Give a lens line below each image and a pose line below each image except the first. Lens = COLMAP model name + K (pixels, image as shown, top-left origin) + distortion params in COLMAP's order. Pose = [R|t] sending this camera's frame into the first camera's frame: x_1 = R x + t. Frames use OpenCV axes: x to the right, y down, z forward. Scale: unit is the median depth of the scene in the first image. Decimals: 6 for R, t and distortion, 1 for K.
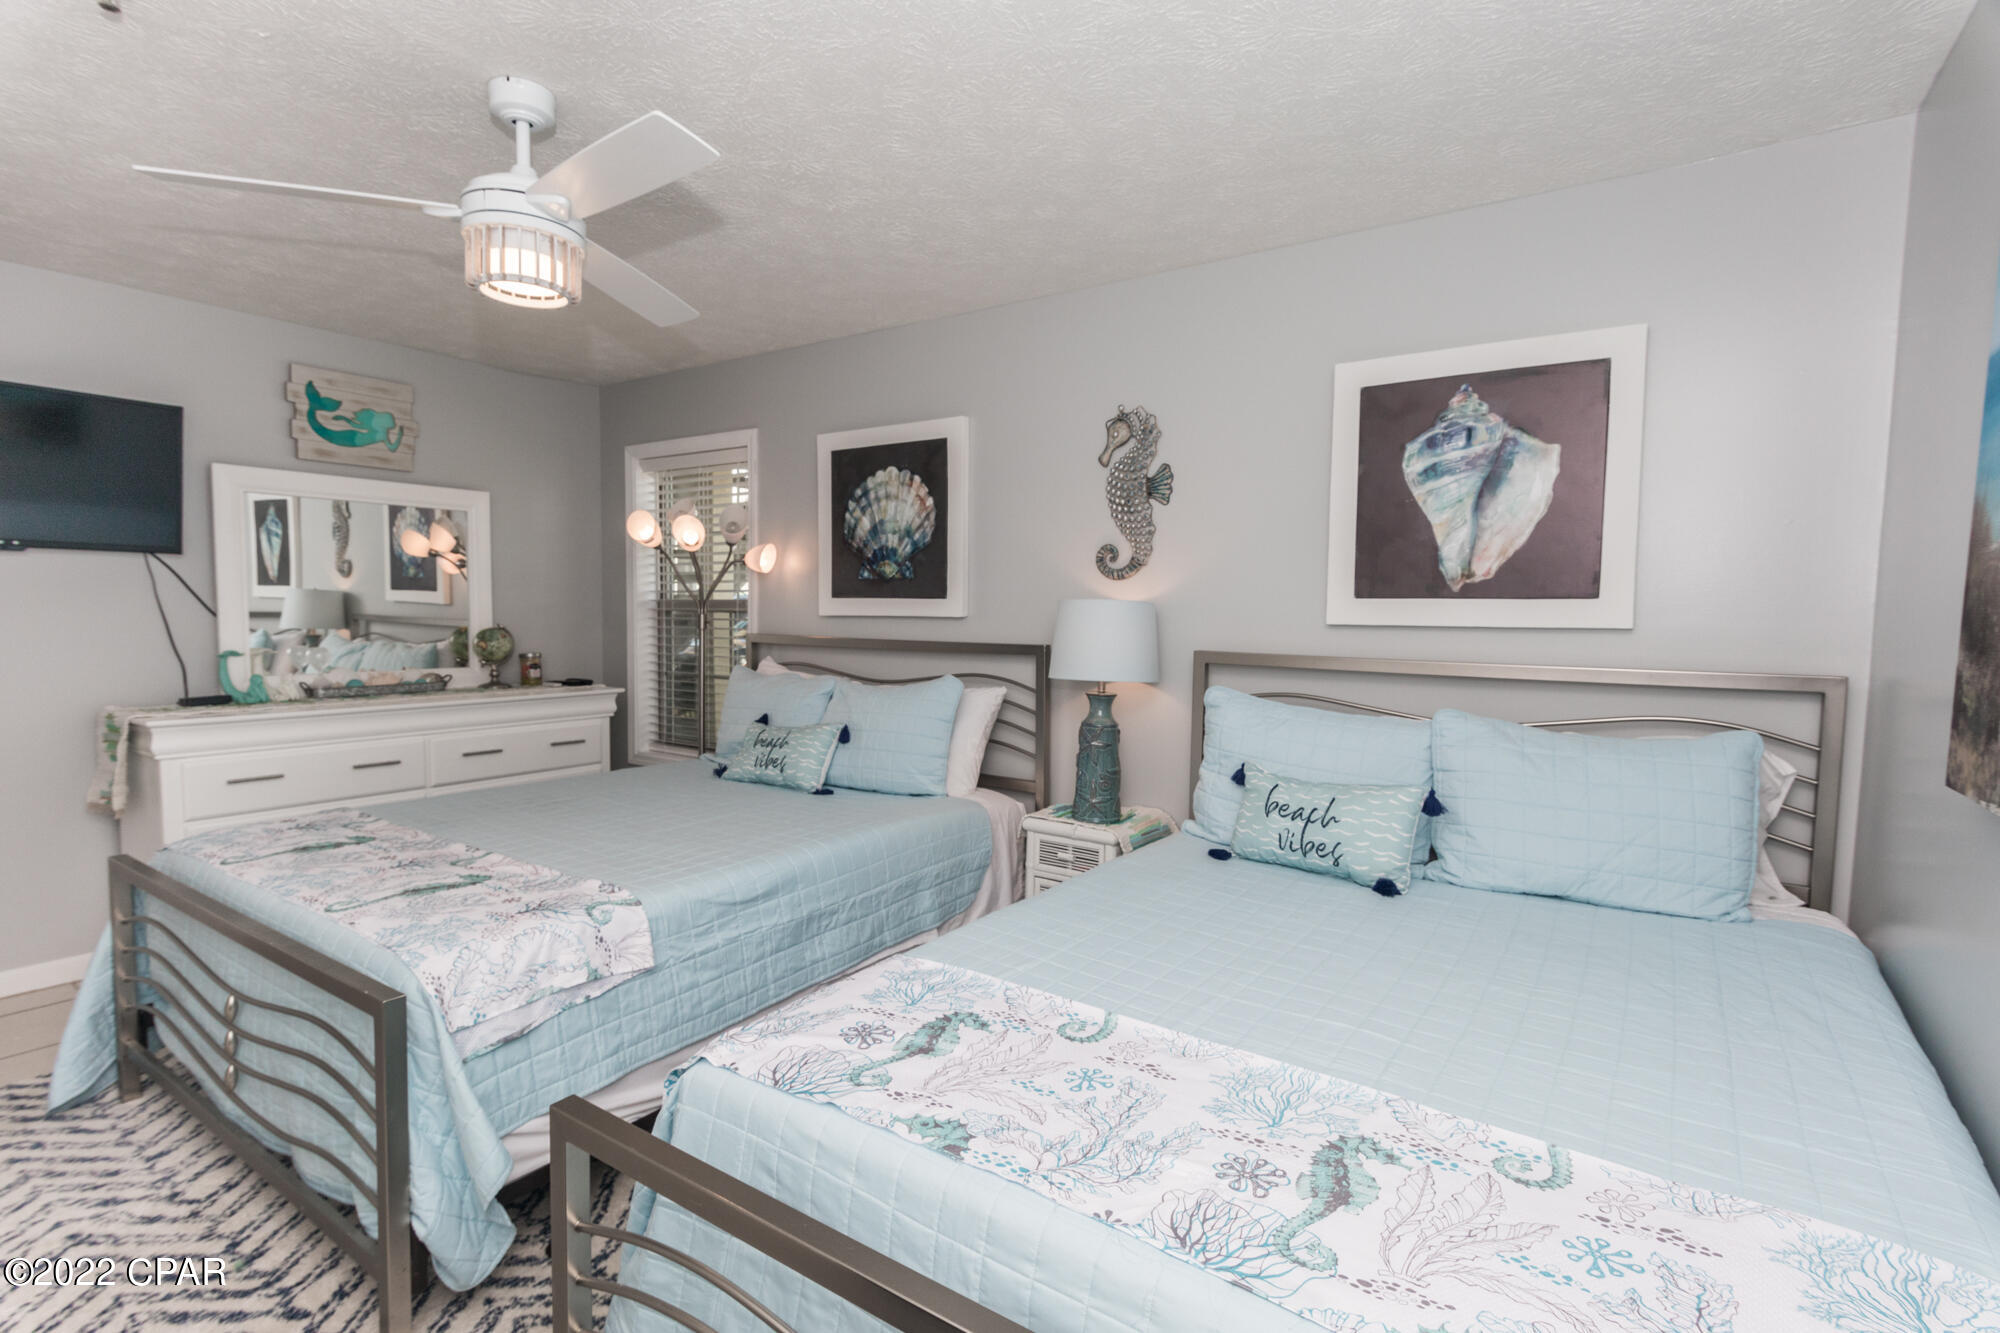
lens RADIAL K [[959.7, 0, 994.2], [0, 959.7, 677.9], [0, 0, 1]] dist [0.005367, -0.001468]
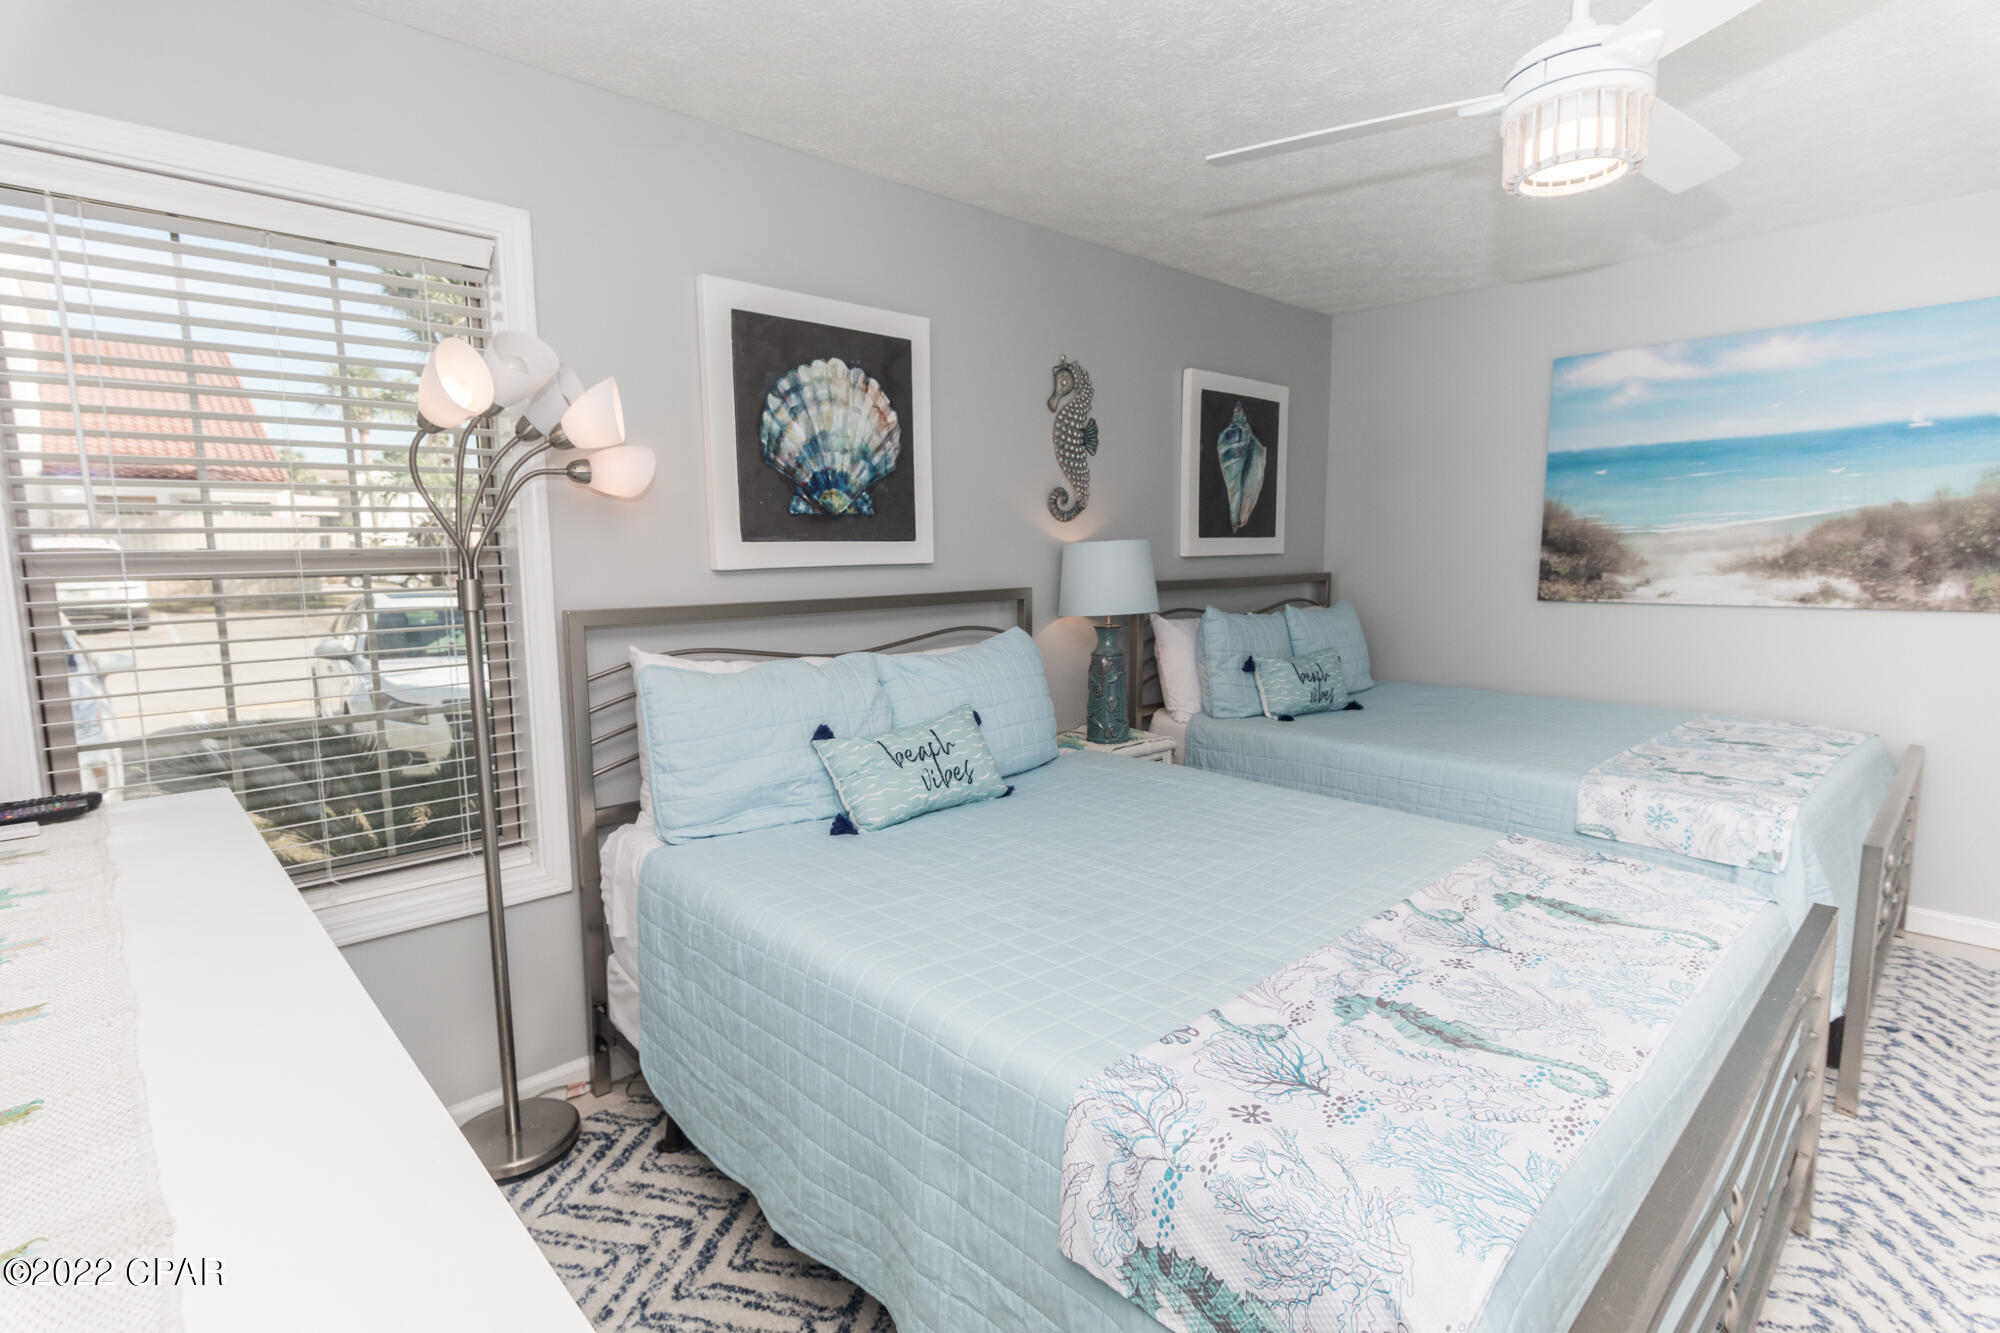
lens RADIAL K [[959.7, 0, 990.6], [0, 959.7, 669.9], [0, 0, 1]] dist [0.005367, -0.001468]
pose [[0.210808, -0.137862, 0.967757, -0.861790], [0.085305, 0.988823, 0.122281, -0.069502], [-0.973798, 0.056776, 0.220212, 0.777797]]
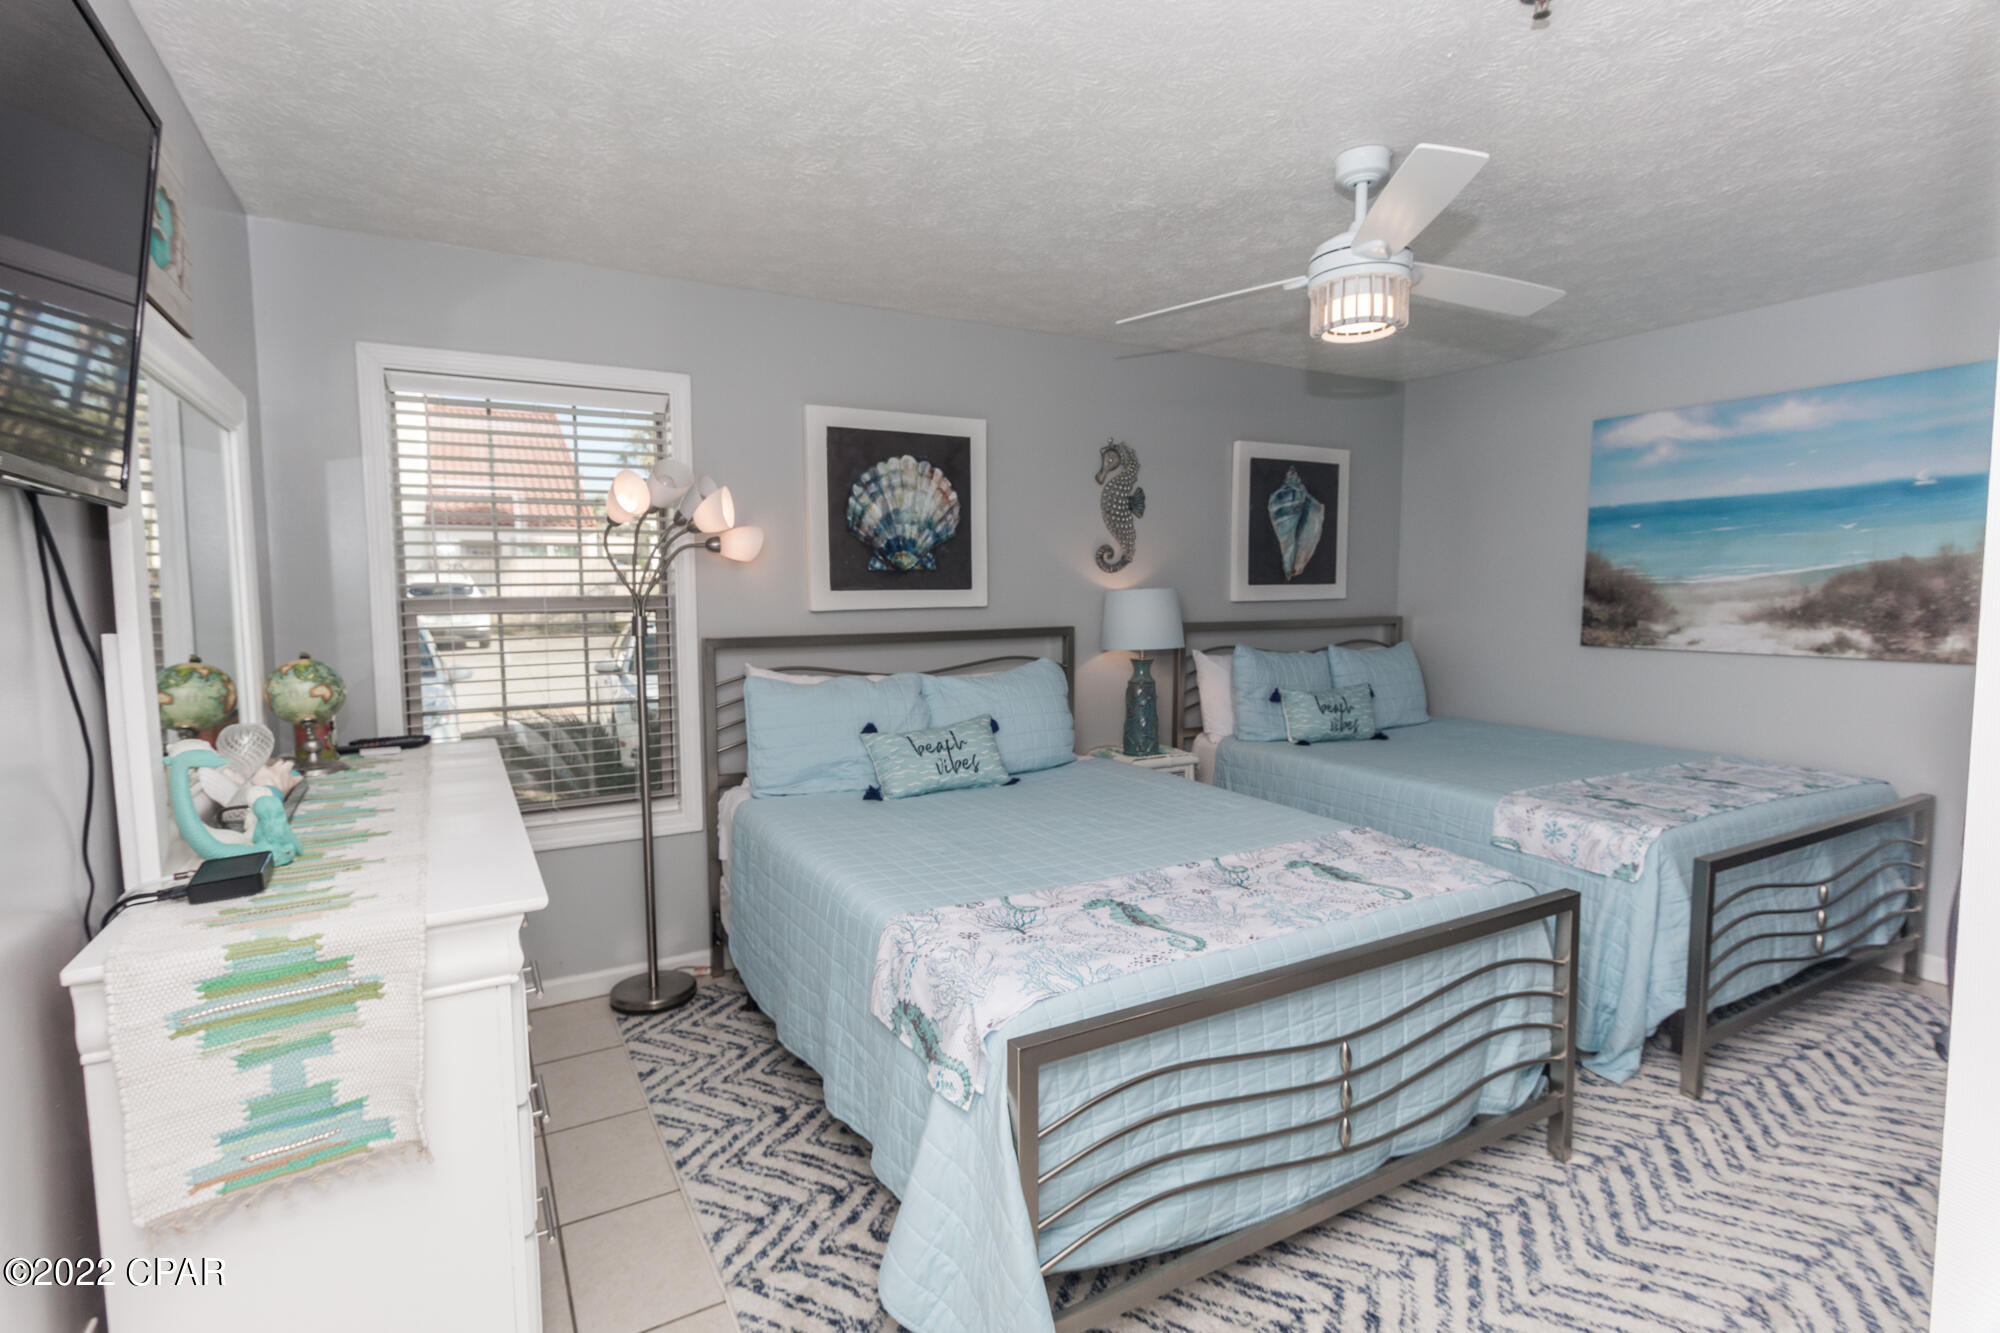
lens RADIAL K [[959.7, 0, 990.5], [0, 959.7, 669.2], [0, 0, 1]] dist [0.005367, -0.001468]
pose [[0.438515, -0.094340, 0.893759, -1.019839], [0.077611, 0.994735, 0.066919, -0.065090], [-0.895367, 0.040021, 0.443528, 0.522505]]
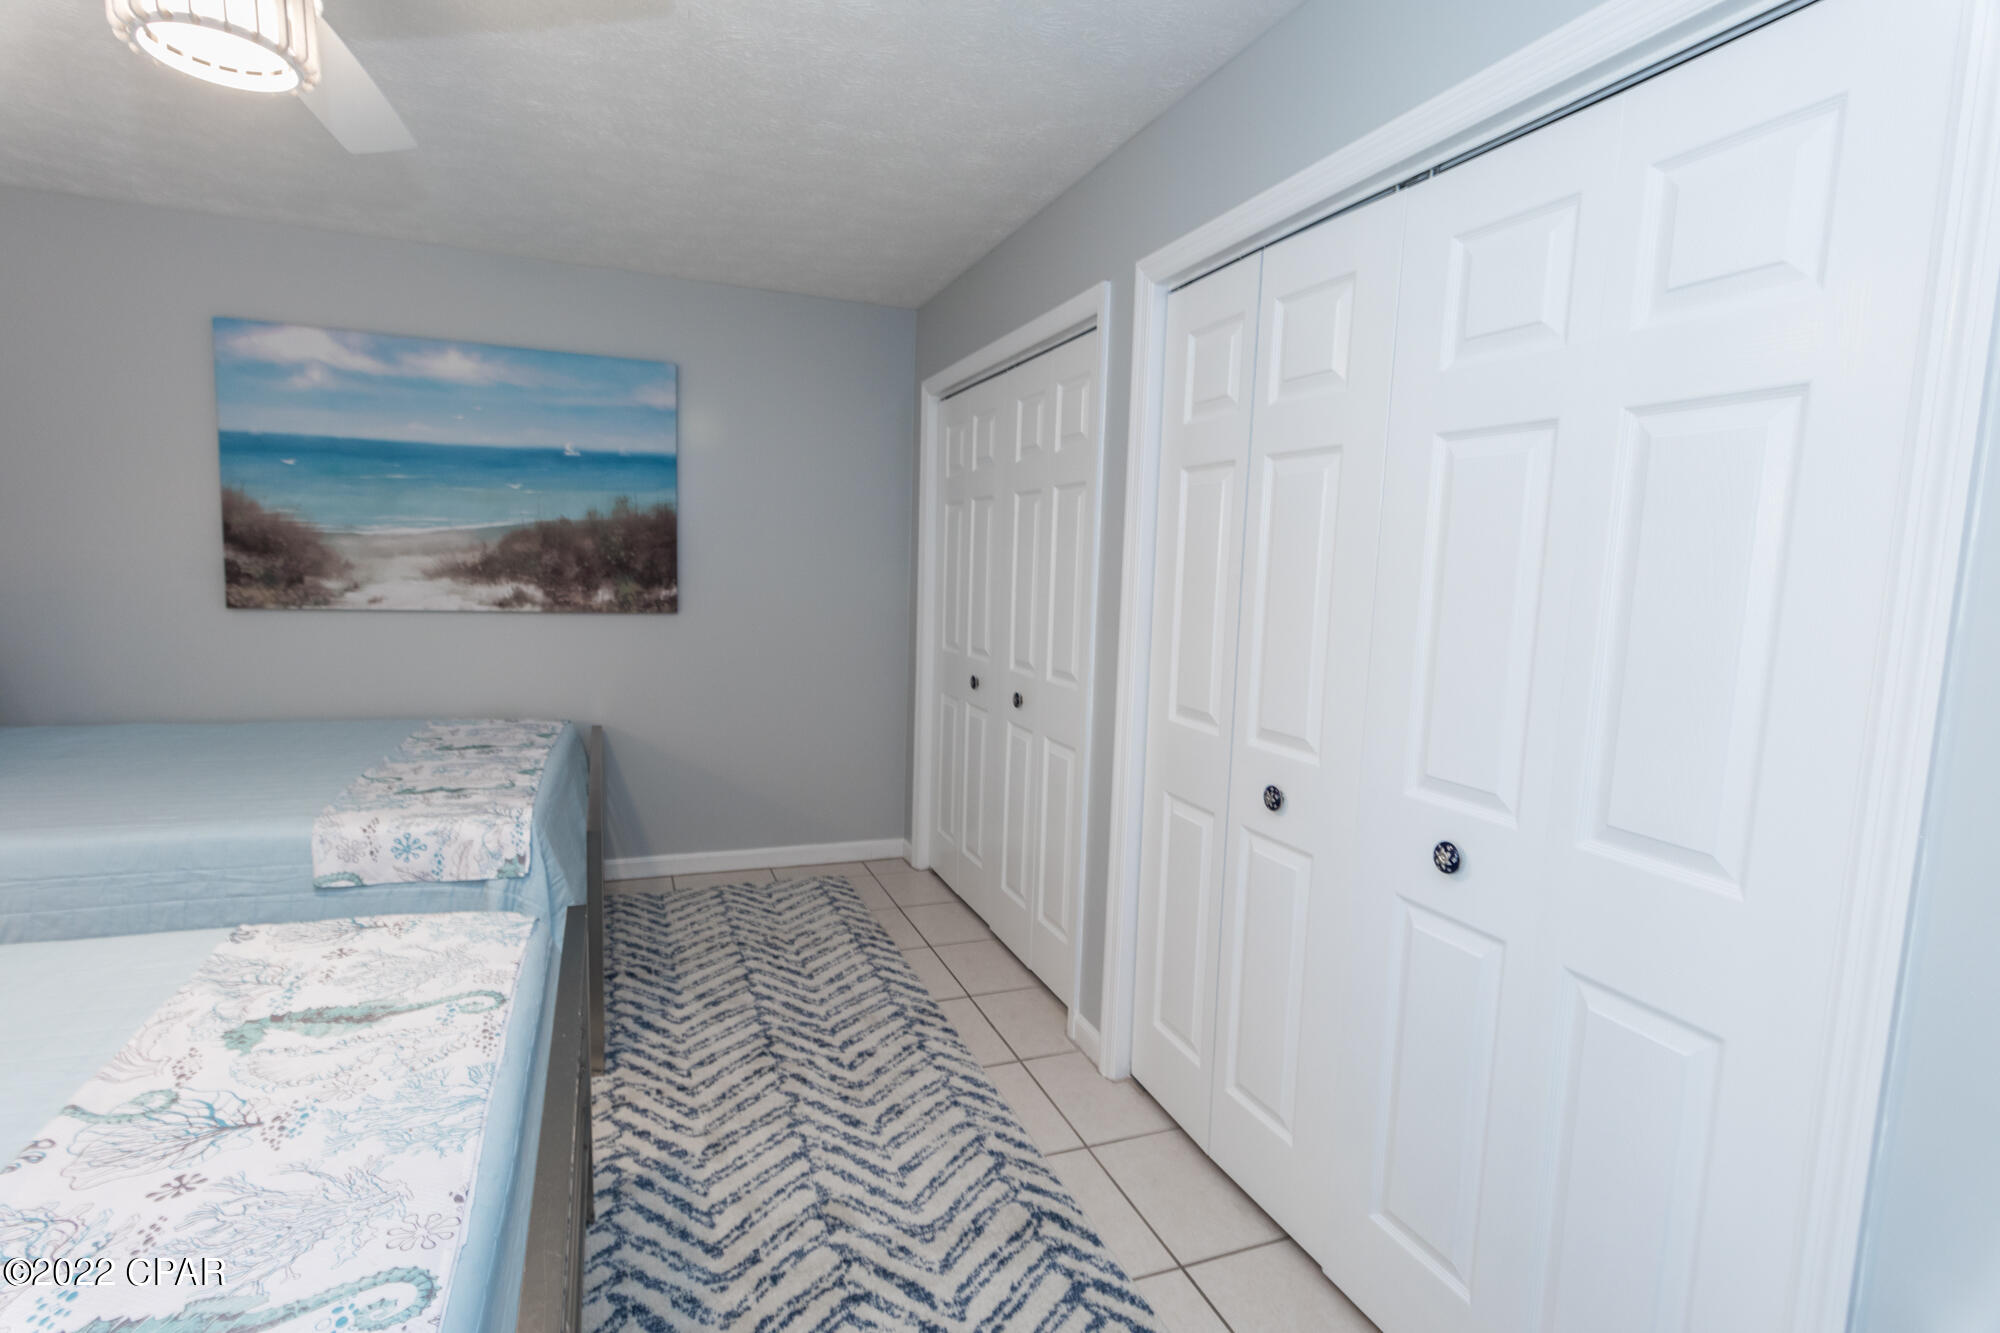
lens RADIAL K [[959.7, 0, 992.0], [0, 959.7, 669.6], [0, 0, 1]] dist [0.005367, -0.001468]
pose [[-0.828849, -0.105319, 0.549470, -0.759955], [-0.005971, 0.983731, 0.179549, -0.071091], [-0.559441, 0.145538, -0.815993, 0.752195]]
